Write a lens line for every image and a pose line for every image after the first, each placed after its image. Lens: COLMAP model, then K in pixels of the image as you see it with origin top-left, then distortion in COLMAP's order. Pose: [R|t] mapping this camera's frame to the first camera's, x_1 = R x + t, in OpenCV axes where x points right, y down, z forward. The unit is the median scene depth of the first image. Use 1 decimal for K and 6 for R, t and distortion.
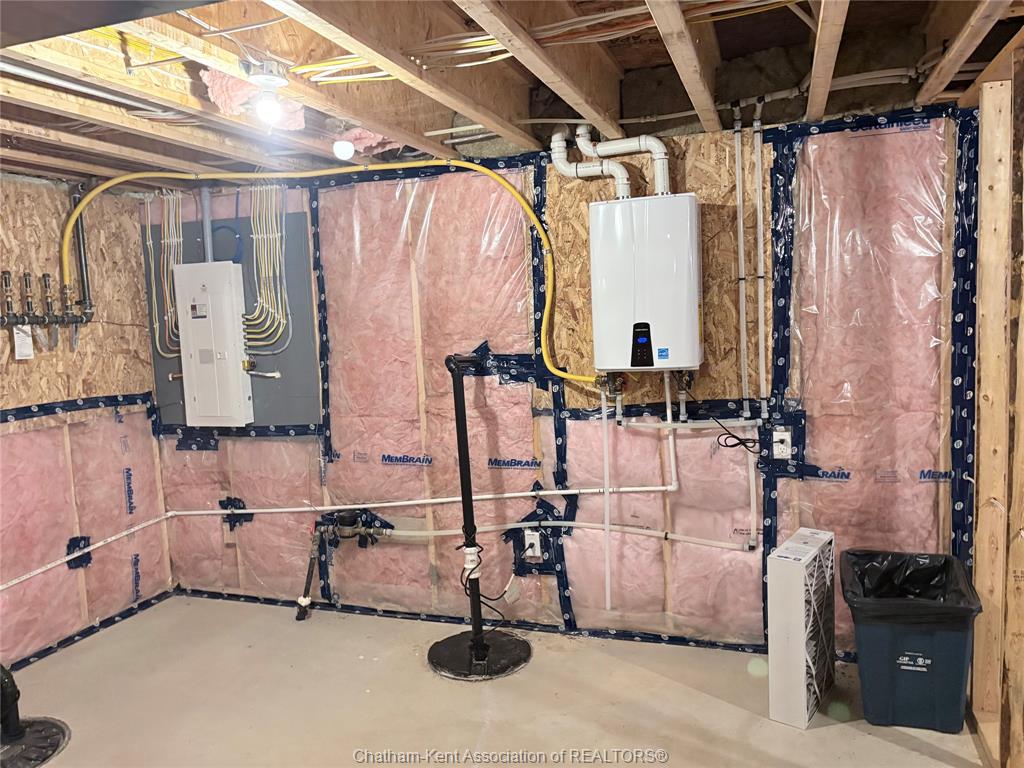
lens RADIAL K [[769.9, 0, 507.7], [0, 769.9, 388.9], [0, 0, 1]] dist [0.064612, -0.067008]
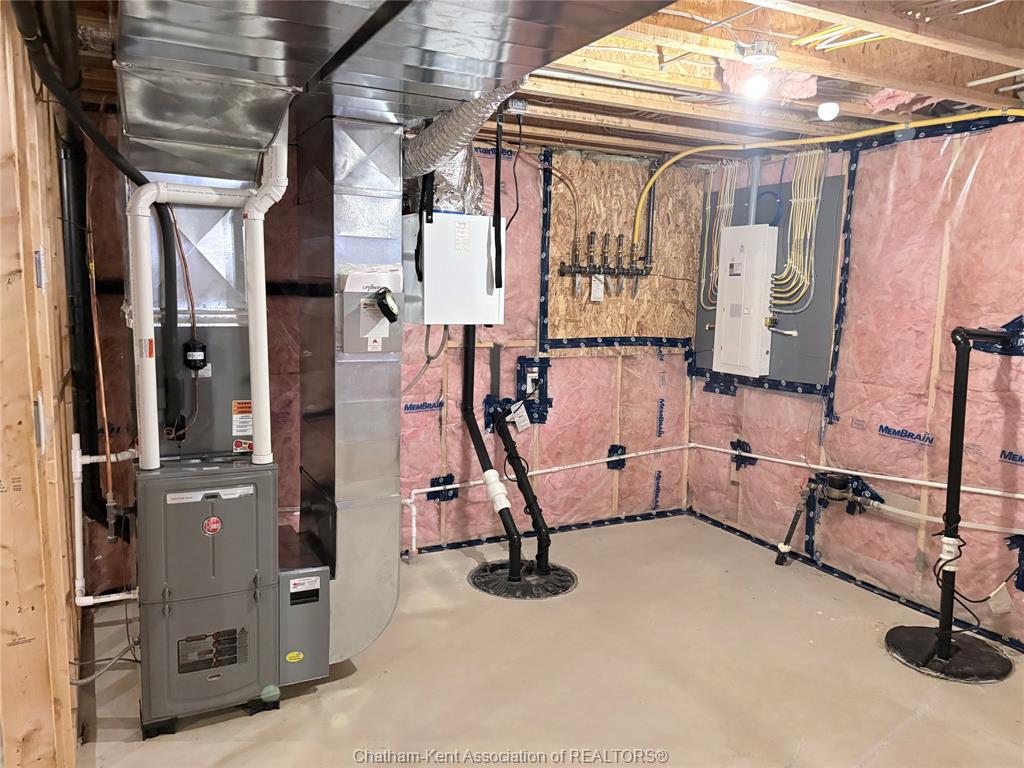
lens RADIAL K [[769.9, 0, 521.0], [0, 769.9, 390.2], [0, 0, 1]] dist [0.064612, -0.067008]
pose [[0.734290, 0.149099, -0.662260, 0.149266], [-0.118960, 0.988747, 0.090704, 0.007283], [0.668332, 0.012180, 0.743764, -0.032203]]
